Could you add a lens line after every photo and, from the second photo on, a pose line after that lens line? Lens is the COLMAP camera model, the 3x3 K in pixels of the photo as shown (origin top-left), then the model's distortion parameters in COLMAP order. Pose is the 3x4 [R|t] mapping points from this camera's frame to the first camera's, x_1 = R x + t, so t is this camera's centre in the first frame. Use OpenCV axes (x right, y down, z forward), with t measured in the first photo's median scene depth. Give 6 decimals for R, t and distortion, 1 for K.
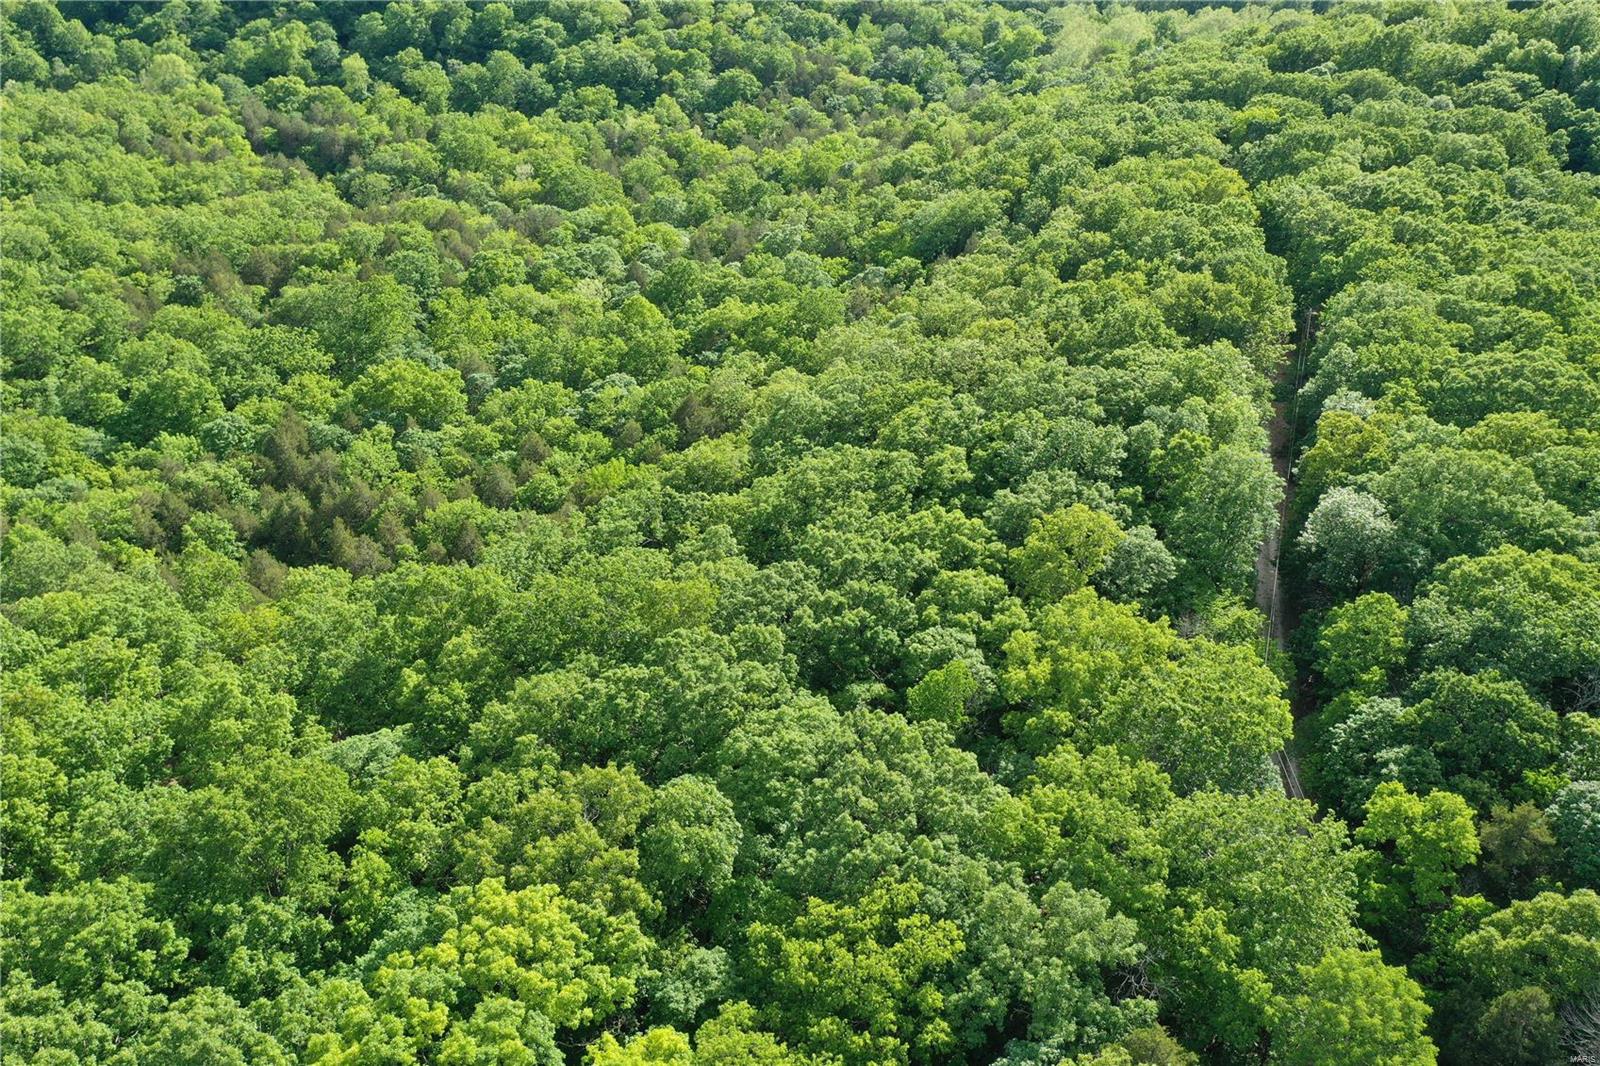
lens RADIAL K [[1272.6, 0, 804.5], [0, 1272.6, 545.6], [0, 0, 1]] dist [0.011654, 0.001436]
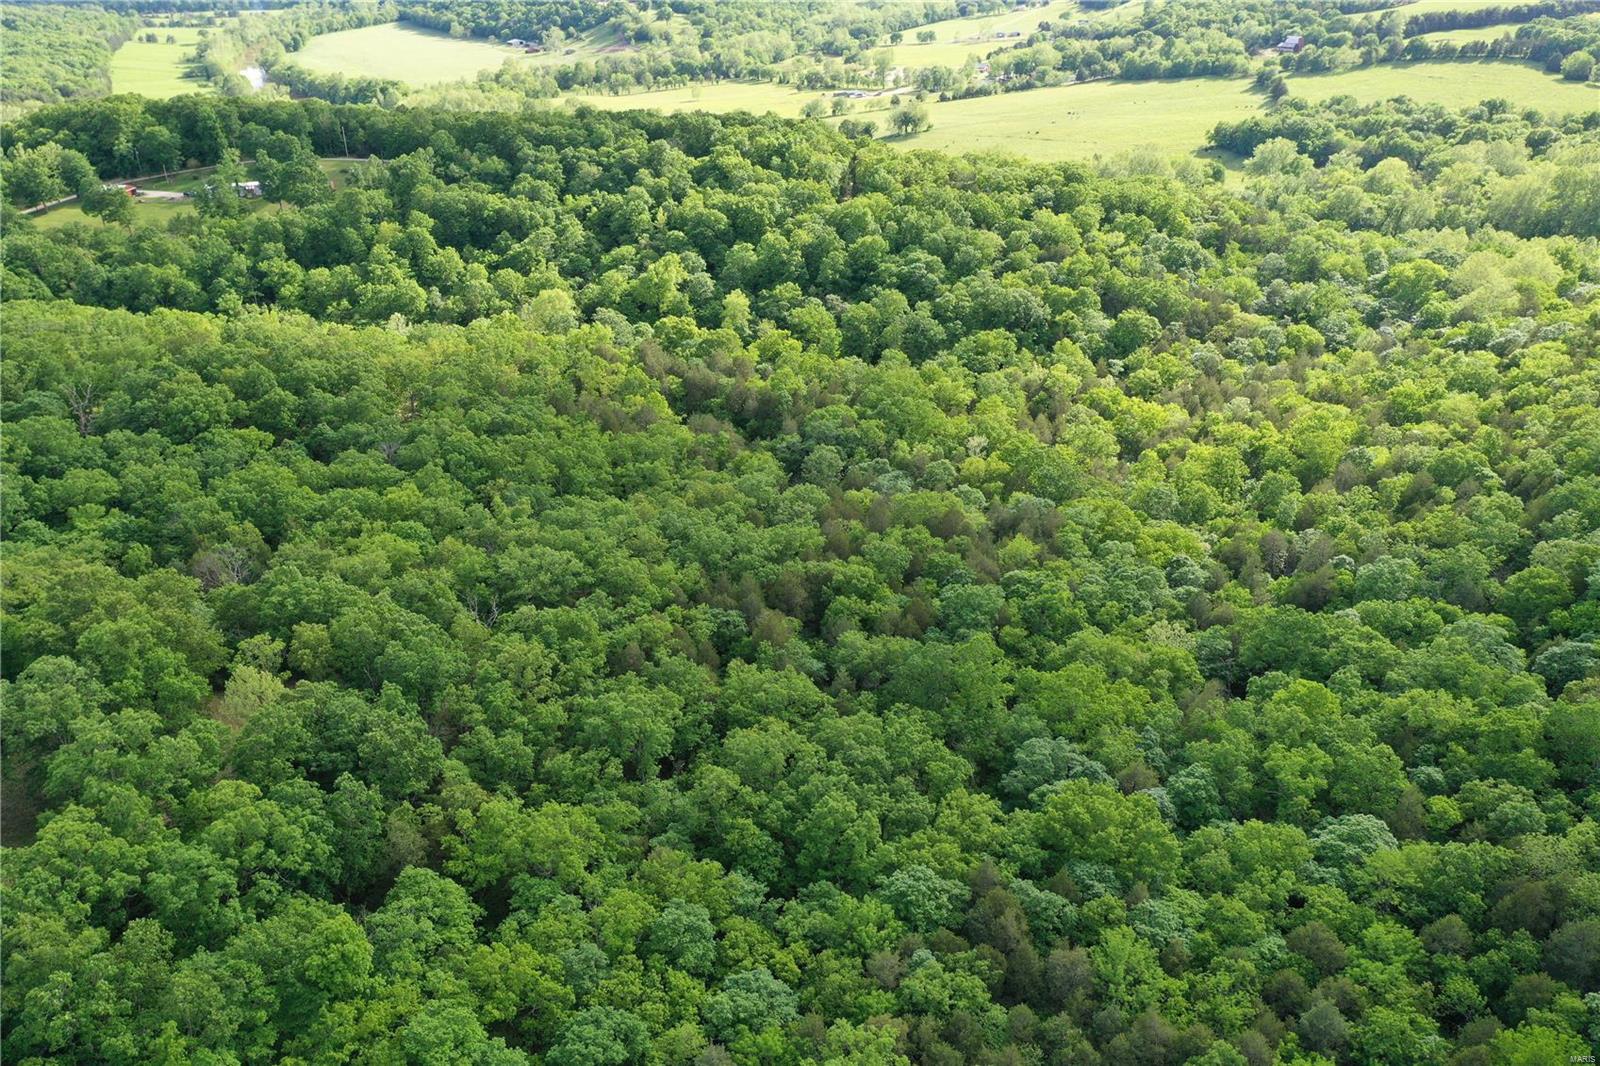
lens RADIAL K [[1276.5, 0, 803.8], [0, 1276.5, 538.3], [0, 0, 1]] dist [0.021375, 0.001156]
pose [[0.994631, 0.041152, -0.094955, -0.426733], [-0.051825, 0.992264, -0.112816, -0.200998], [0.089578, 0.117131, 0.989068, 0.175109]]
